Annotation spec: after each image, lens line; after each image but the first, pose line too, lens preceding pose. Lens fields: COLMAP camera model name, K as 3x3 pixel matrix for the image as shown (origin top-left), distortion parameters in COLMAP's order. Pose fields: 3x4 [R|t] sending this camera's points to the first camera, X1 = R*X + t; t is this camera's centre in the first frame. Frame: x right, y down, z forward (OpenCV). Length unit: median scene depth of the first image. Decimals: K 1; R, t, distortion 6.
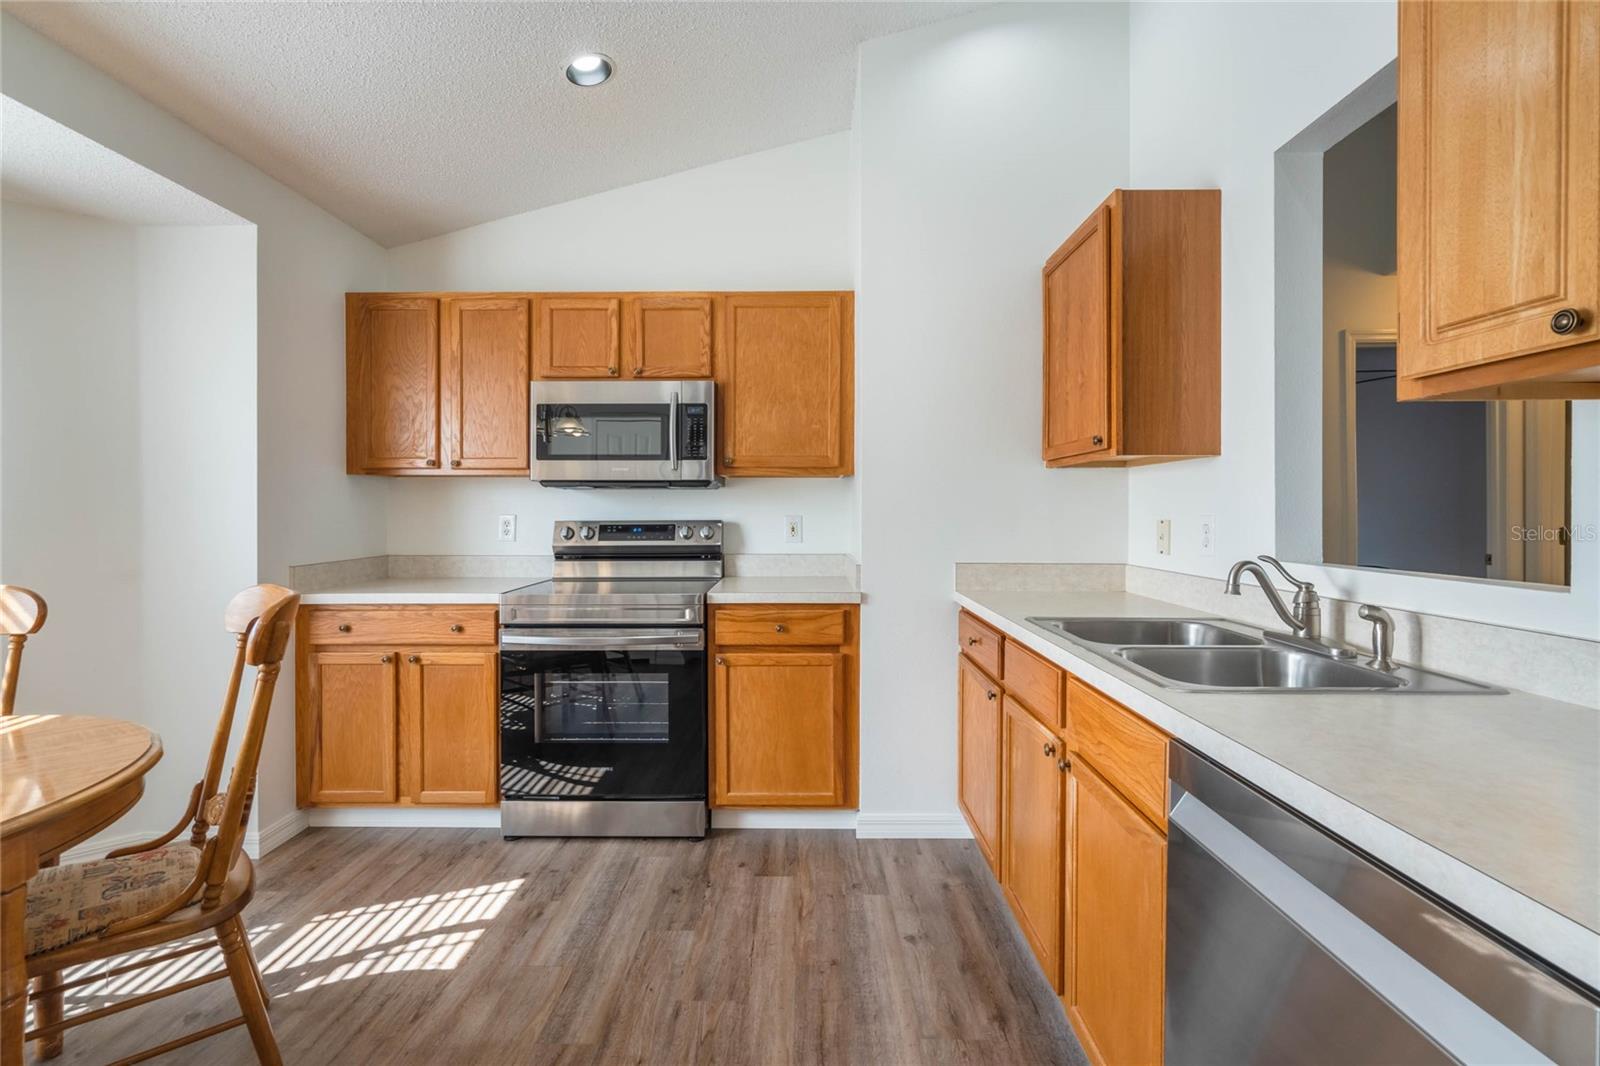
lens RADIAL K [[733.0, 0, 805.6], [0, 733.0, 510.3], [0, 0, 1]] dist [-0.001342, 0.000924]
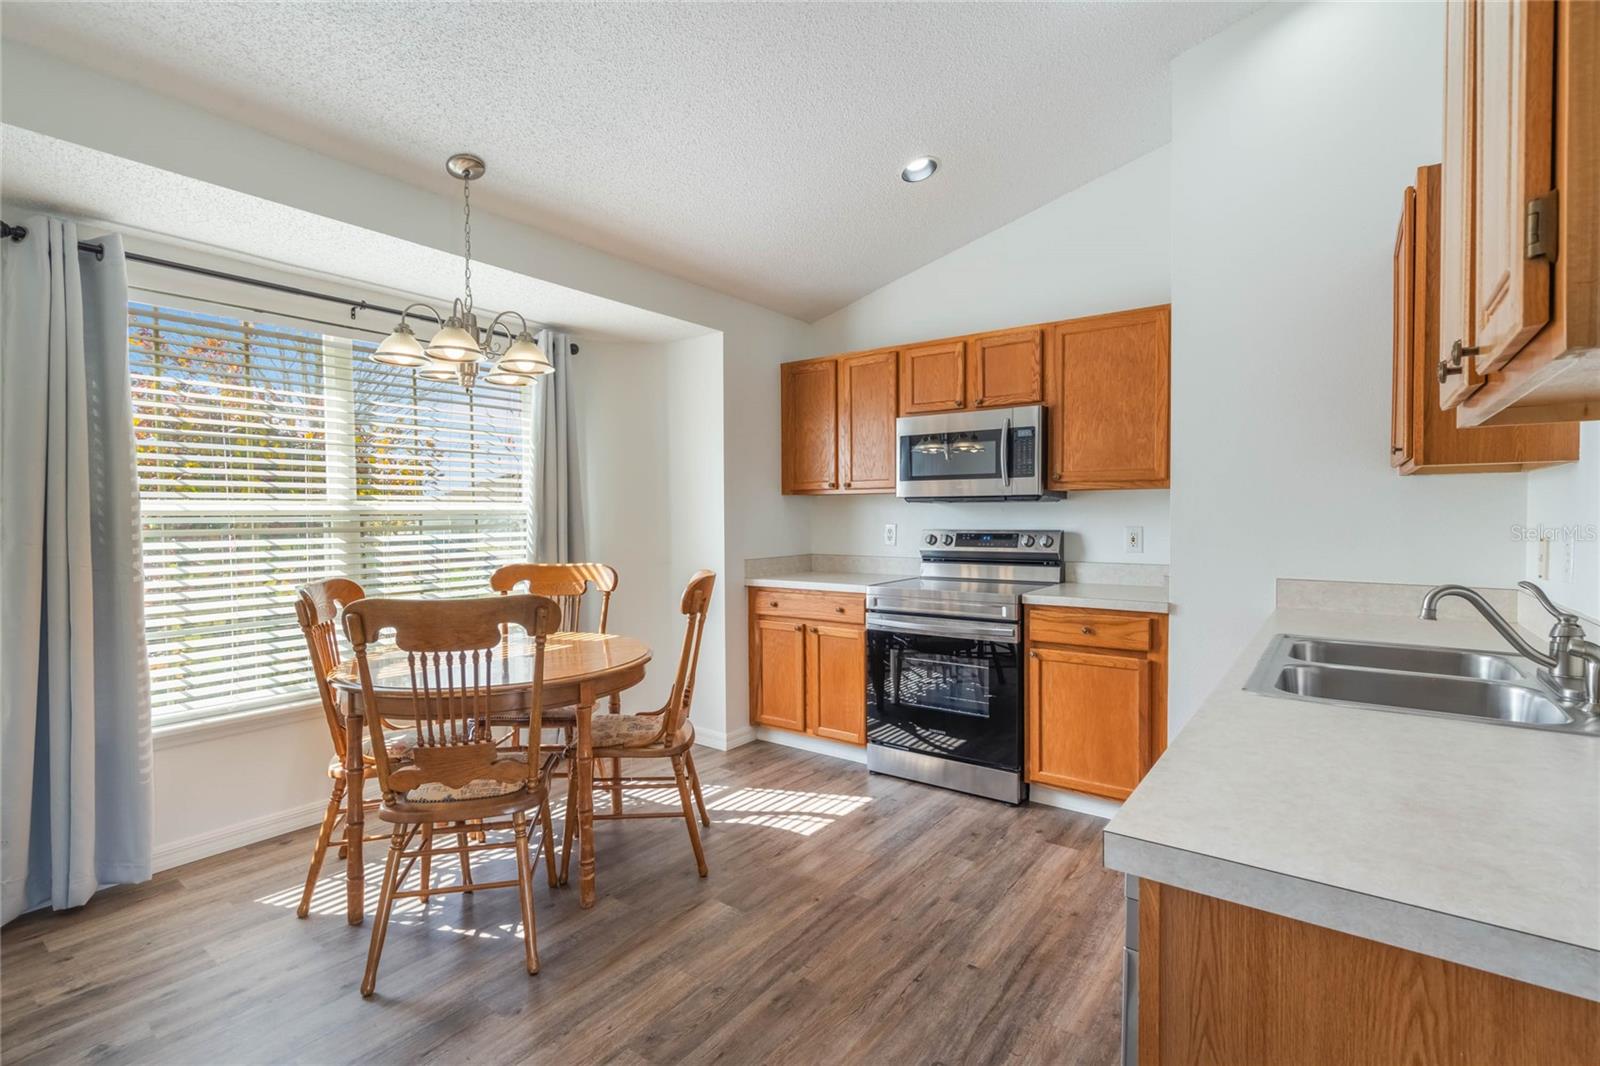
lens RADIAL K [[733.0, 0, 794.9], [0, 733.0, 531.9], [0, 0, 1]] dist [-0.001342, 0.000924]
pose [[0.809958, 0.010500, -0.586394, 0.239967], [0.003238, 0.999744, 0.022373, -0.011476], [0.586479, -0.020020, 0.809717, -0.129477]]
